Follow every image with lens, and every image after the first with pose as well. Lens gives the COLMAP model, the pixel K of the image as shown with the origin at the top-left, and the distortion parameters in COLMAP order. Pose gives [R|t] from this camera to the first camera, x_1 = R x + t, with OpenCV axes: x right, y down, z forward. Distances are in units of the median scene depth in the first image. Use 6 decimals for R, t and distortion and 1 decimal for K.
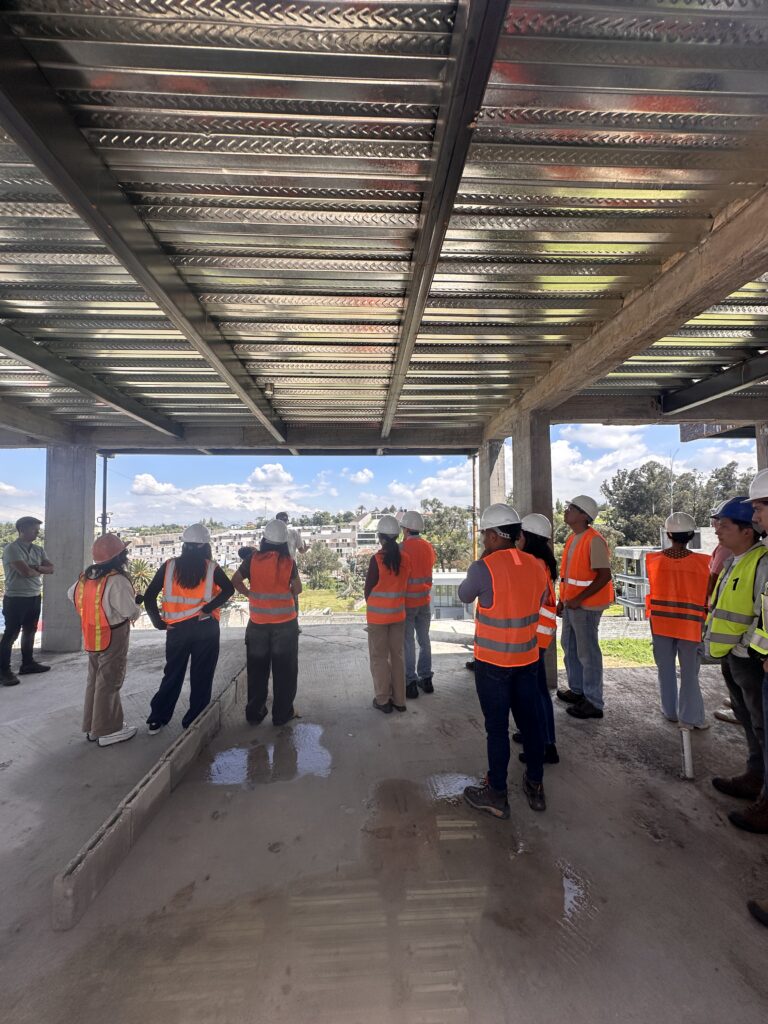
lens RADIAL K [[405.8, 0, 383.8], [0, 405.8, 510.3], [0, 0, 1]] dist [0.002527, 0.000284]
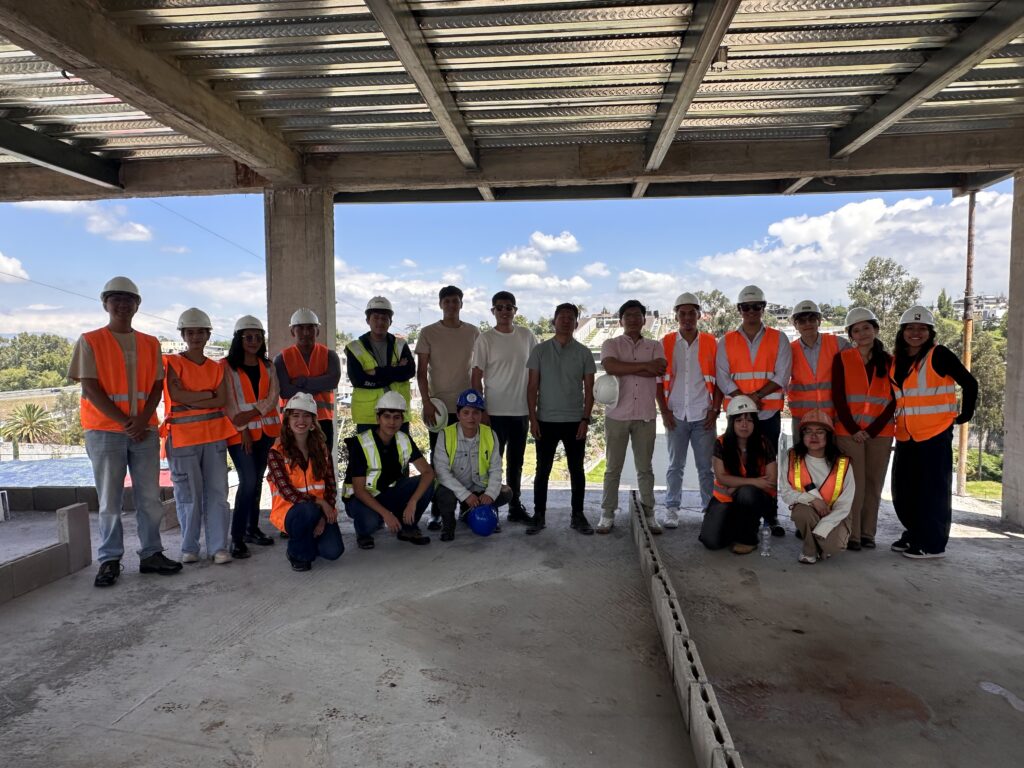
lens RADIAL K [[684.7, 0, 505.6], [0, 684.7, 386.3], [0, 0, 1]] dist [0.006785, -0.001364]
pose [[0.989538, 0.009184, -0.143980, -0.374927], [0.005878, 0.994577, 0.103836, 0.039415], [0.144152, -0.103596, 0.984118, 0.001116]]
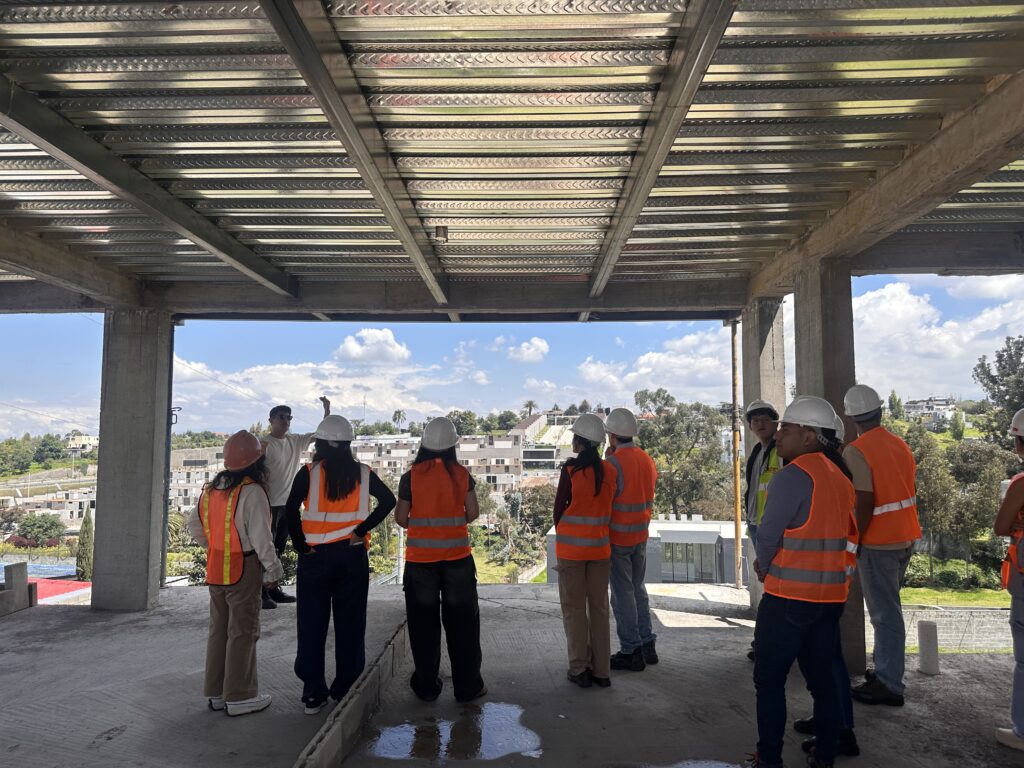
lens RADIAL K [[724.4, 0, 512.4], [0, 724.4, 385.8], [0, 0, 1]] dist [0.037320, -0.038285]
pose [[0.997137, 0.003610, -0.075526, -0.051879], [-0.006124, 0.999434, -0.033086, 0.009010], [0.075364, 0.033454, 0.996595, -0.216323]]
